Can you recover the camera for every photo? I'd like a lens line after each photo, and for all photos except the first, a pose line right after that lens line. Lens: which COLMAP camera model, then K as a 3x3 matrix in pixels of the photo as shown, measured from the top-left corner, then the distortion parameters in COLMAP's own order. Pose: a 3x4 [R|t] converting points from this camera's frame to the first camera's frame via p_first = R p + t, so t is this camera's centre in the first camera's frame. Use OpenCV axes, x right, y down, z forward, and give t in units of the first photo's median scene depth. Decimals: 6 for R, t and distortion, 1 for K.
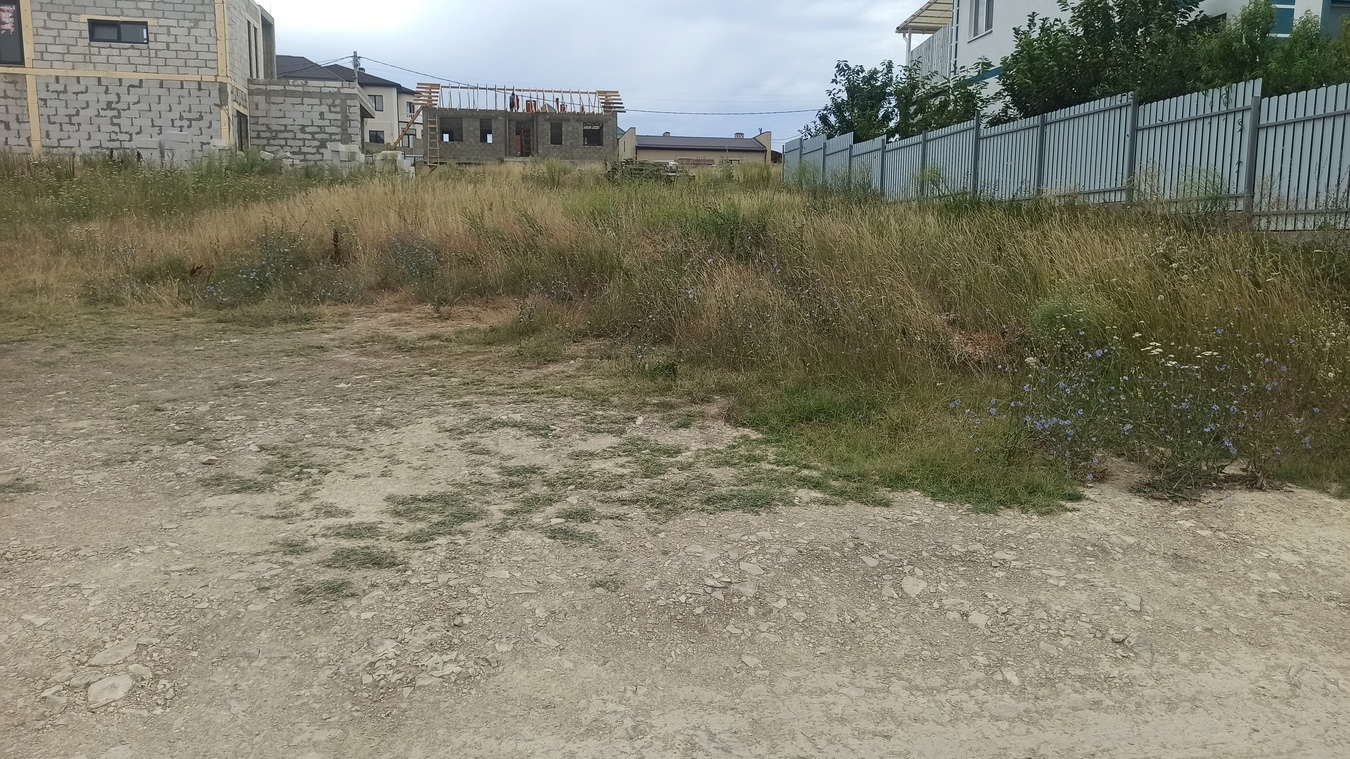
lens RADIAL K [[1027.1, 0, 675.0], [0, 1027.1, 379.5], [0, 0, 1]] dist [0.016059, 0.004848]
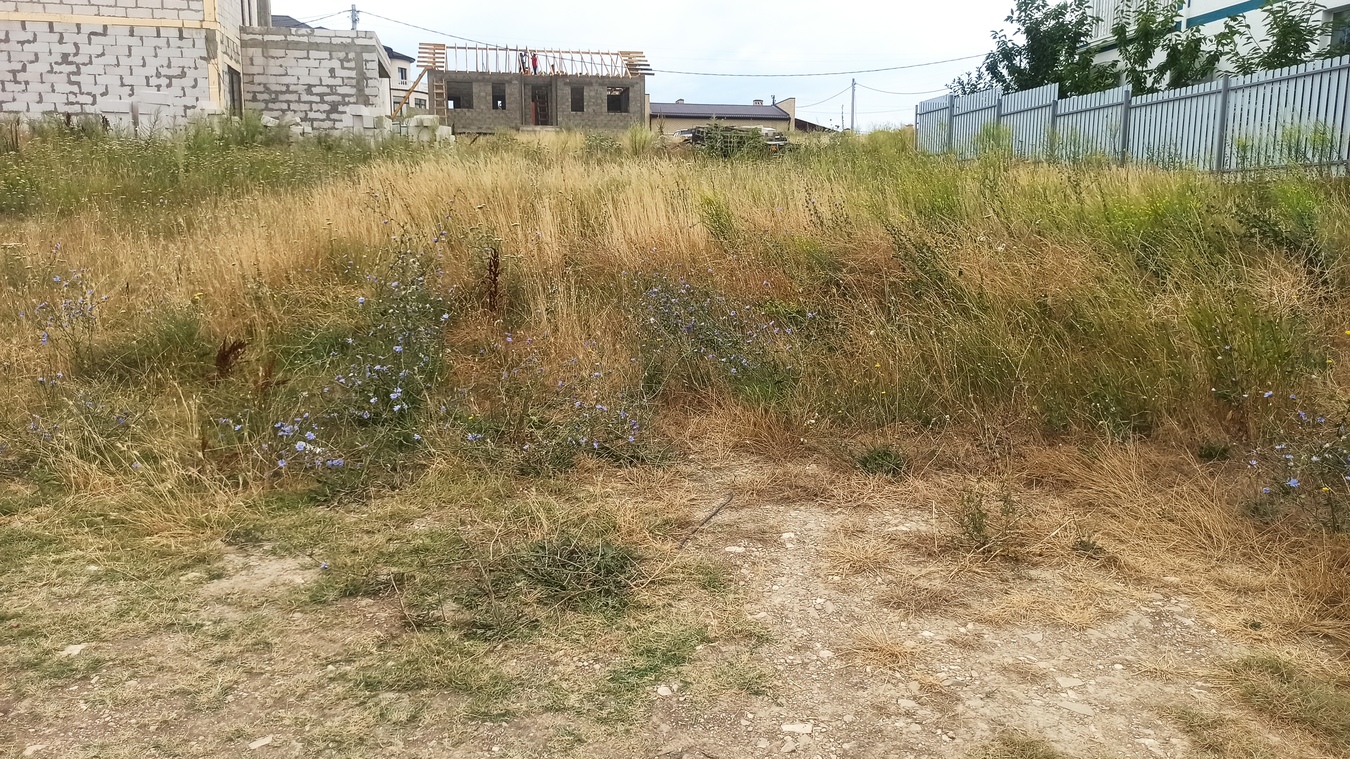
lens RADIAL K [[1027.1, 0, 675.0], [0, 1027.1, 379.5], [0, 0, 1]] dist [0.016059, 0.004848]
pose [[0.999772, -0.010583, 0.018530, -0.093637], [0.010079, 0.999583, 0.027078, -0.035222], [-0.018809, -0.026885, 0.999462, 0.183653]]
